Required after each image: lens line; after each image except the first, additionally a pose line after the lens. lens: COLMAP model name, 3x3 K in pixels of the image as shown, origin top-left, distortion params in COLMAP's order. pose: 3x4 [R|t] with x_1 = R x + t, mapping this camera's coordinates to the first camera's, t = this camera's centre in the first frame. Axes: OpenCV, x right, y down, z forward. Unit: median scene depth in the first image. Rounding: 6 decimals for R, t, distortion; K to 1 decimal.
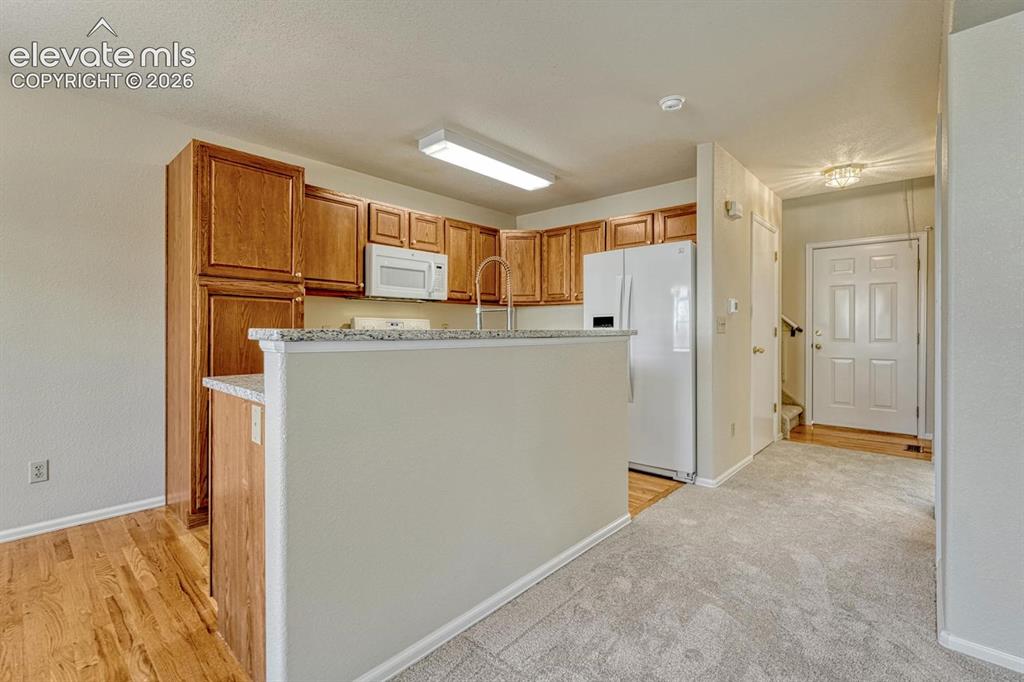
lens RADIAL K [[449.0, 0, 505.7], [0, 449.0, 333.3], [0, 0, 1]] dist [-0.008415, 0.000124]
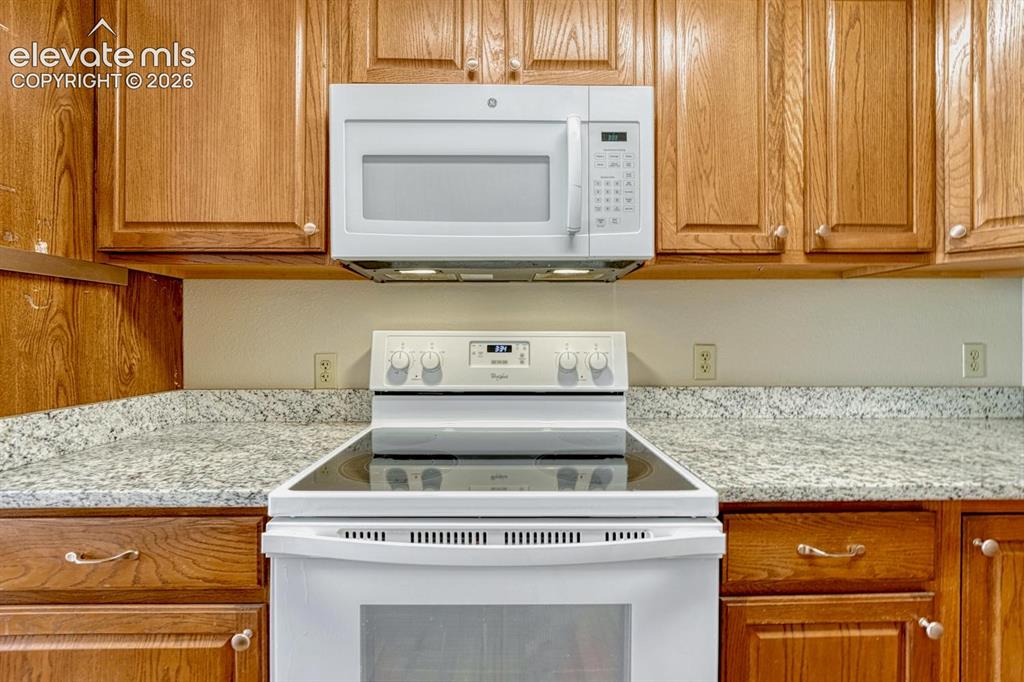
lens RADIAL K [[427.6, 0, 509.1], [0, 427.6, 340.4], [0, 0, 1]] dist [-0.014119, 0.003155]
pose [[0.692941, 0.000745, -0.720994, -0.010018], [-0.002087, 0.999997, -0.000972, -0.026959], [0.720991, 0.002178, 0.692941, 0.825490]]
